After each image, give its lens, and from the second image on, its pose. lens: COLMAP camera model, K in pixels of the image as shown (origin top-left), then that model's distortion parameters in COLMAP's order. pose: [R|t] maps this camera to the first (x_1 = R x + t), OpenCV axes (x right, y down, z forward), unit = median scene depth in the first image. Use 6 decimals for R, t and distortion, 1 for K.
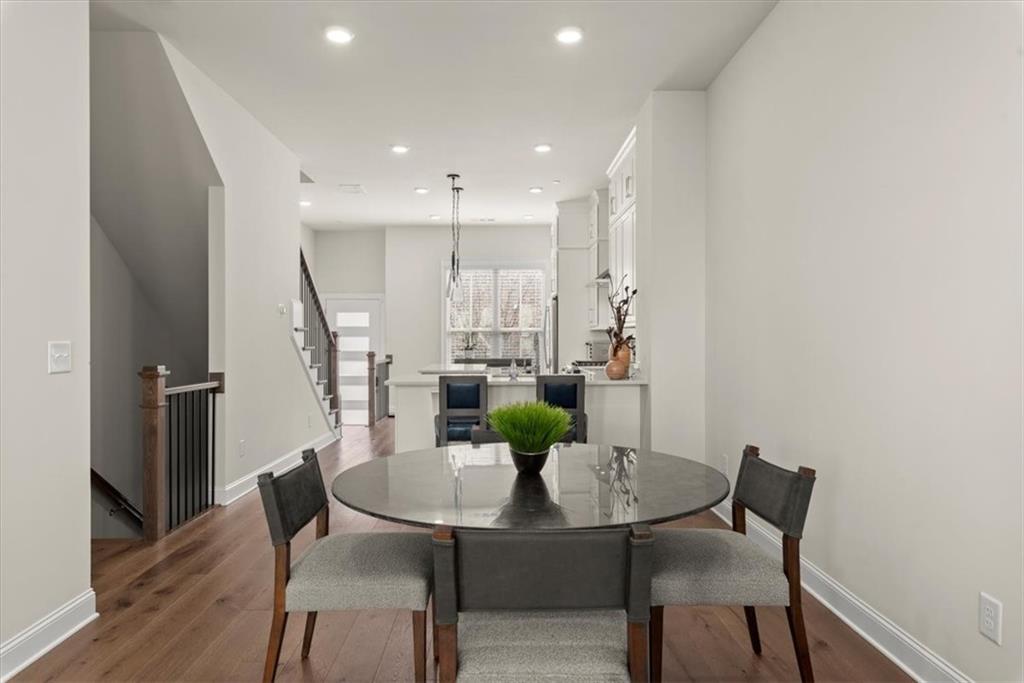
lens RADIAL K [[648.9, 0, 512.0], [0, 648.9, 341.5], [0, 0, 1]] dist [0.001571, -0.000038]
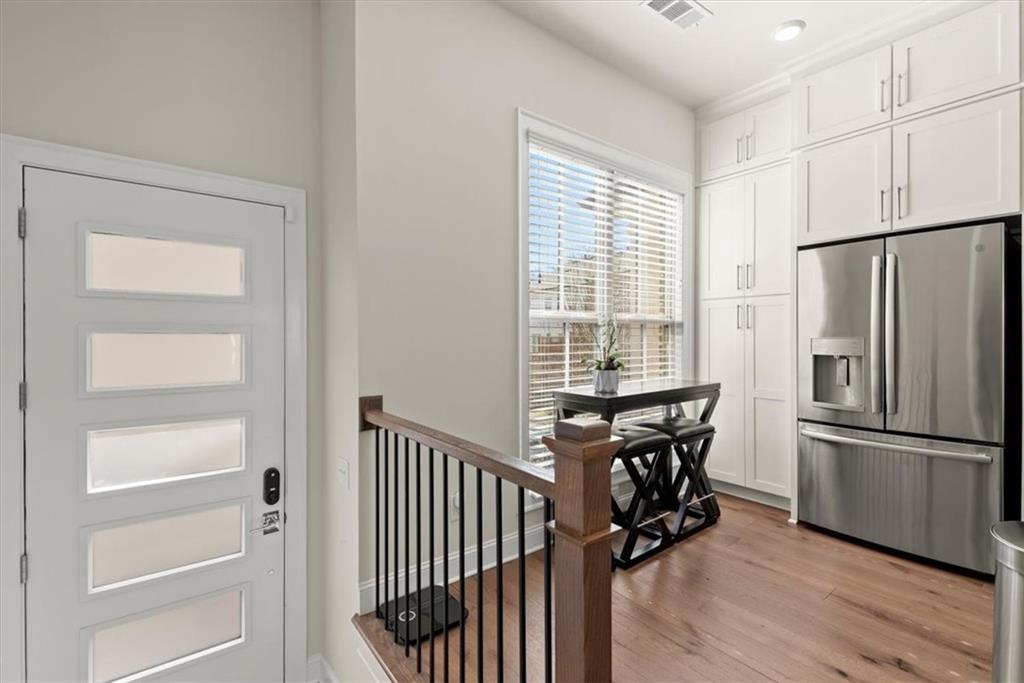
lens RADIAL K [[428.4, 0, 512.0], [0, 428.4, 341.5], [0, 0, 1]] dist [0.000712, -0.000006]
pose [[0.803366, -0.008137, 0.595431, -0.299555], [0.005160, 0.999964, 0.006704, -0.005316], [-0.595464, -0.002313, 0.803379, 0.984606]]
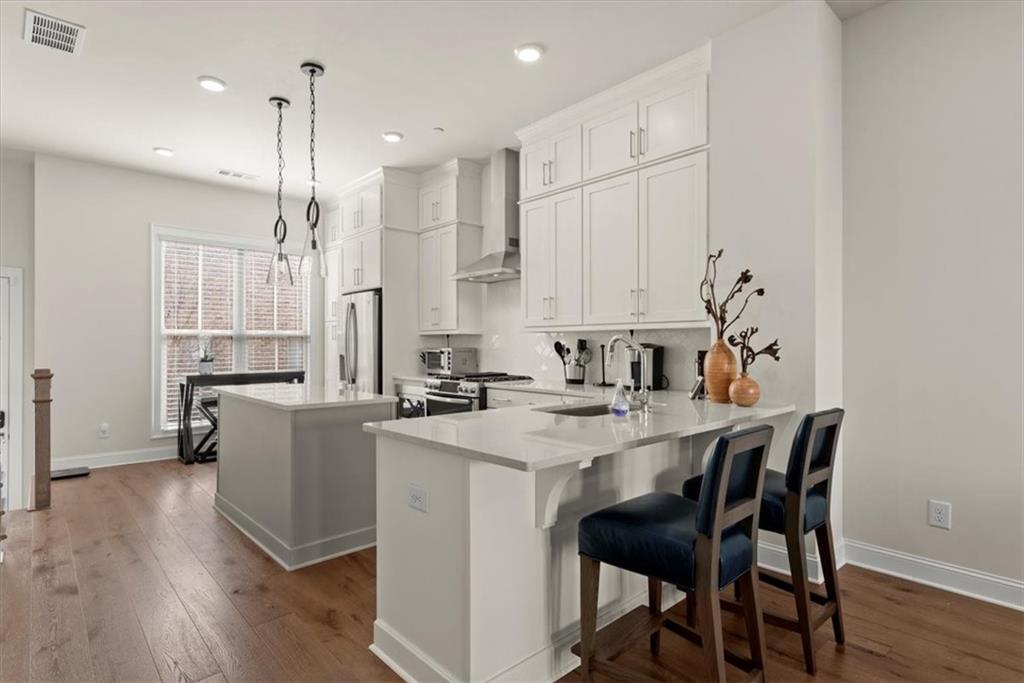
lens RADIAL K [[518.9, 0, 514.5], [0, 518.9, 343.8], [0, 0, 1]] dist [0.000187, -0.000536]
pose [[0.744750, 0.001058, 0.667342, -0.223024], [0.003378, 0.999980, -0.005355, -0.002302], [-0.667335, 0.006242, 0.744732, 0.442764]]
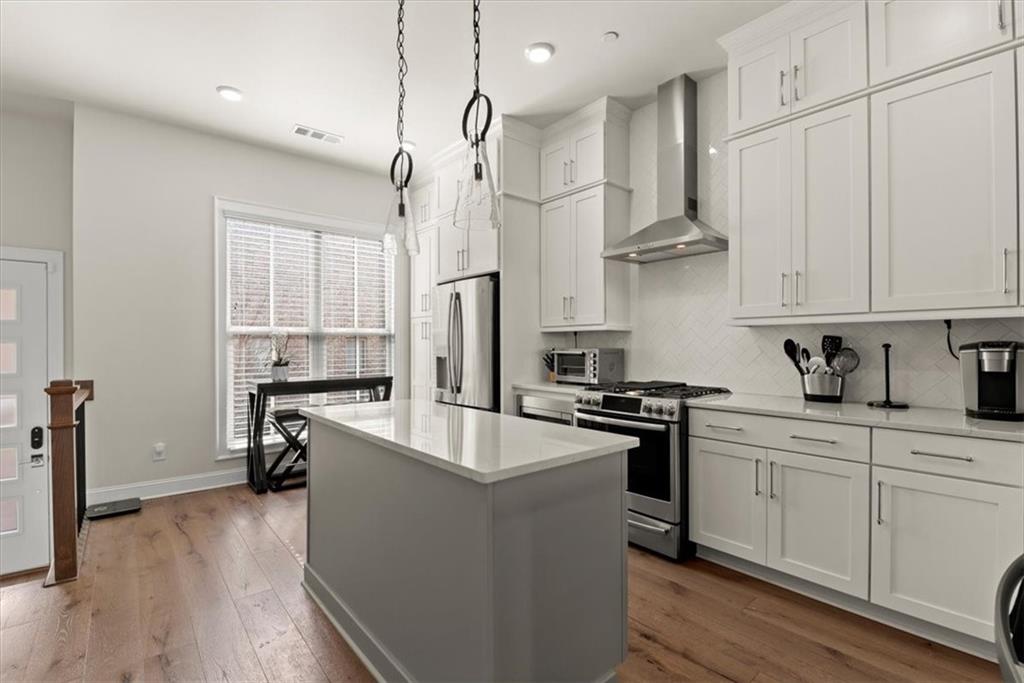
lens RADIAL K [[460.2, 0, 510.8], [0, 460.2, 346.9], [0, 0, 1]] dist [-0.013806, -0.000353]
pose [[0.774066, -0.003765, 0.633094, -0.191370], [0.004792, 0.999989, 0.000087, -0.002804], [-0.633087, 0.002966, 0.774075, 0.669305]]
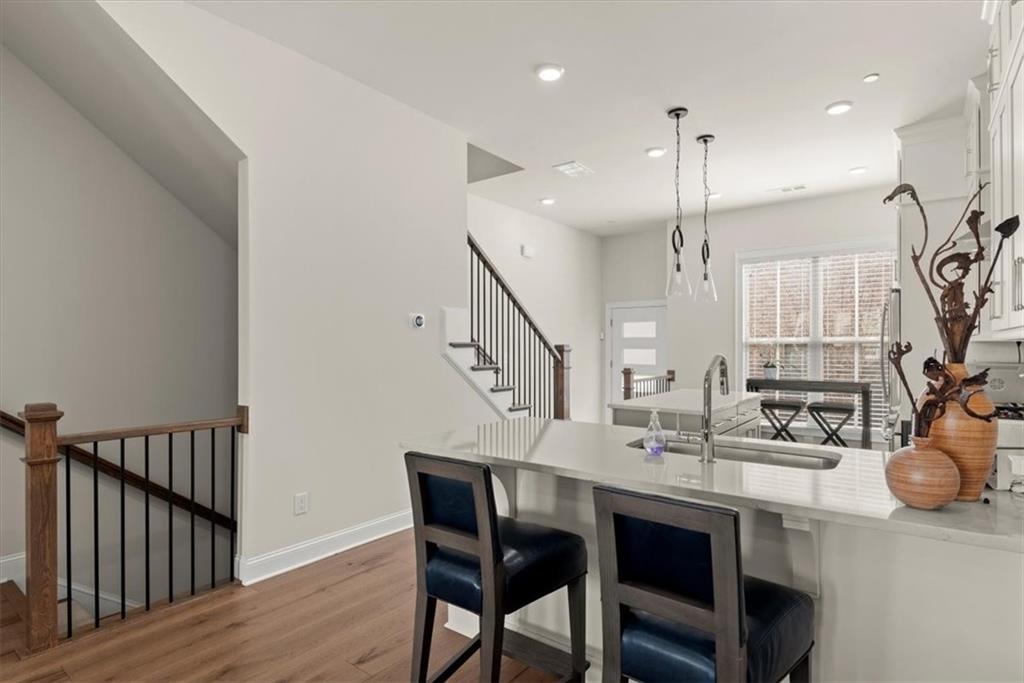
lens RADIAL K [[527.7, 0, 511.3], [0, 527.7, 346.9], [0, 0, 1]] dist [-0.000772, -0.000459]
pose [[0.781252, 0.001555, -0.624214, 0.095401], [-0.002453, 0.999997, -0.000579, -0.011522], [0.624211, 0.001984, 0.781253, 0.393885]]
